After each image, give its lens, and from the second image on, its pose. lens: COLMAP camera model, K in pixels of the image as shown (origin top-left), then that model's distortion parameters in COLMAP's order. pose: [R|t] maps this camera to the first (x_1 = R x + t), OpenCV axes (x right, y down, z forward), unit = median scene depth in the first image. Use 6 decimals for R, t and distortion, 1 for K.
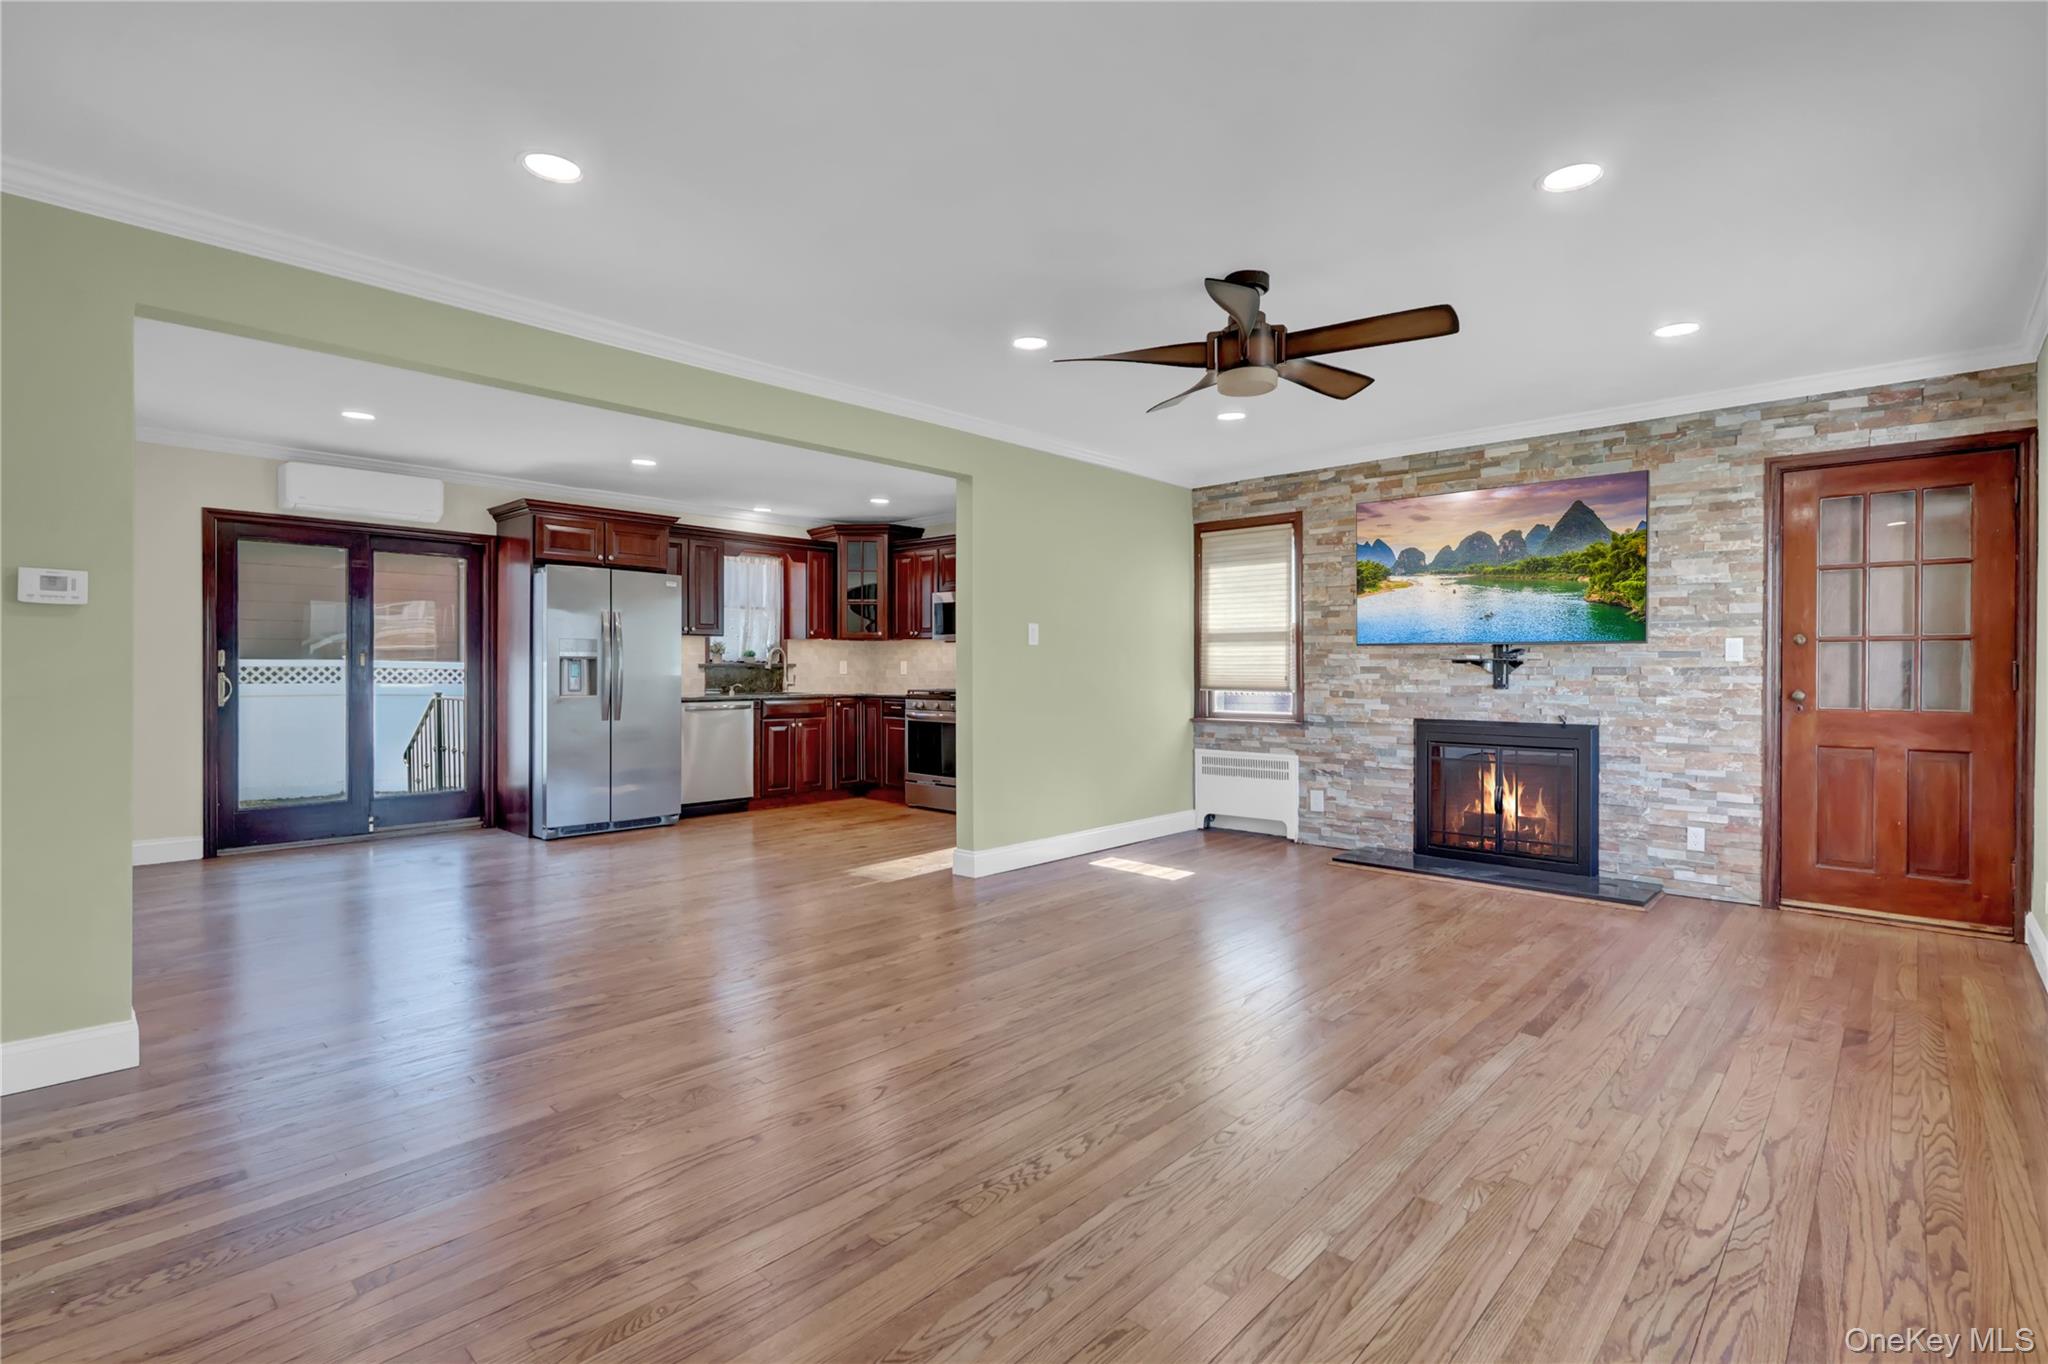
lens RADIAL K [[953.9, 0, 1024.2], [0, 953.9, 674.5], [0, 0, 1]] dist [-0.000571, 0.000307]
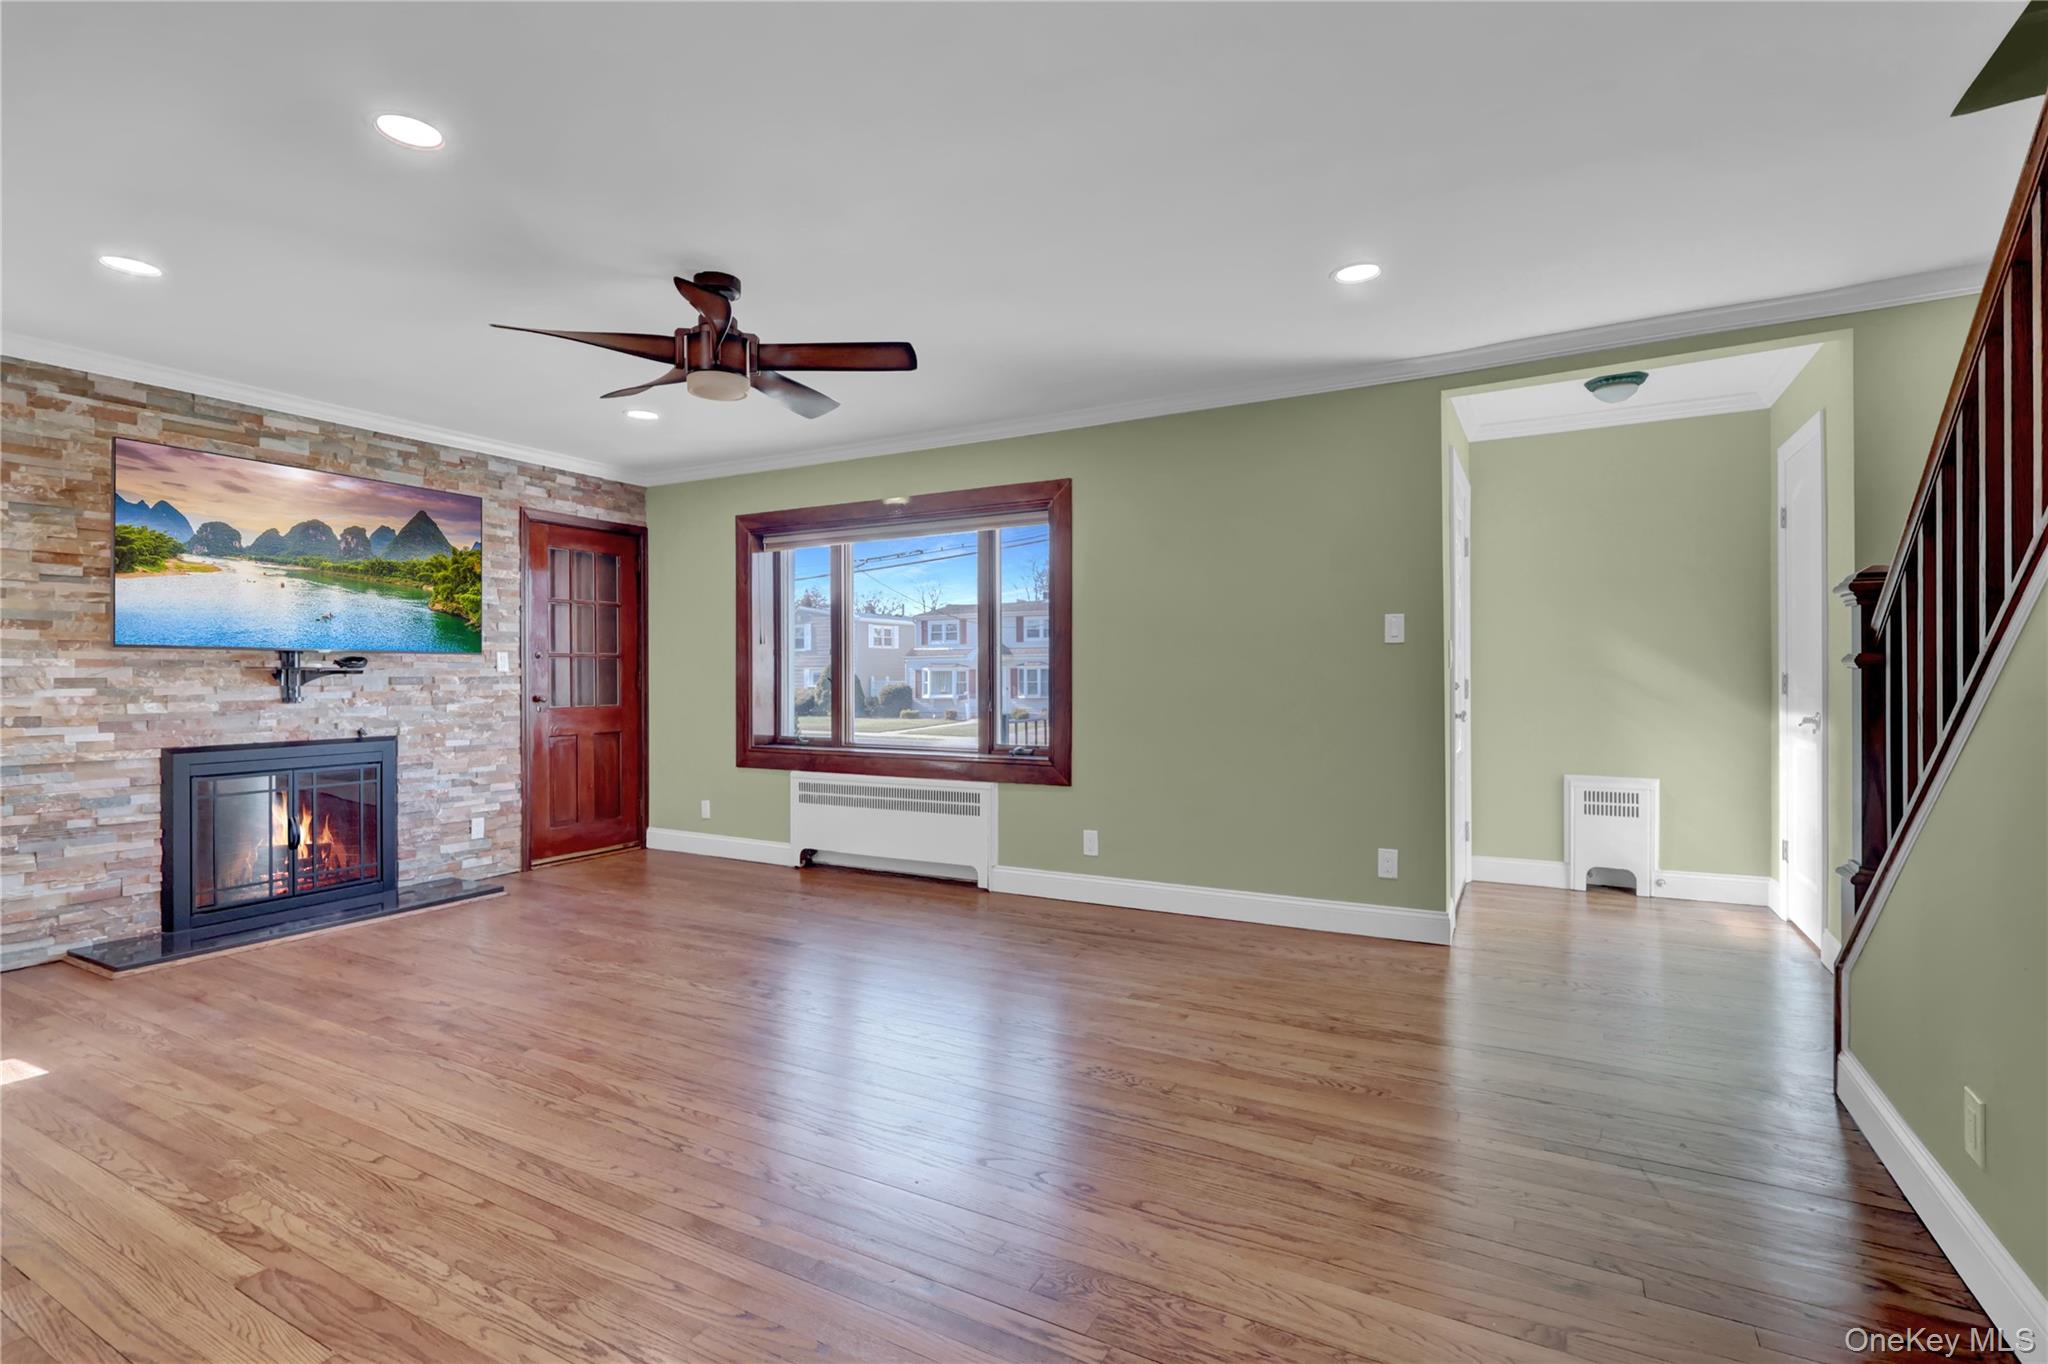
lens RADIAL K [[947.9, 0, 1024.0], [0, 947.9, 682.0], [0, 0, 1]] dist [-0.002442, 0.000497]
pose [[-0.242281, -0.008247, 0.970171, -0.492275], [0.011322, 0.999872, 0.011327, -0.006028], [-0.970140, 0.013729, -0.242157, 0.580648]]
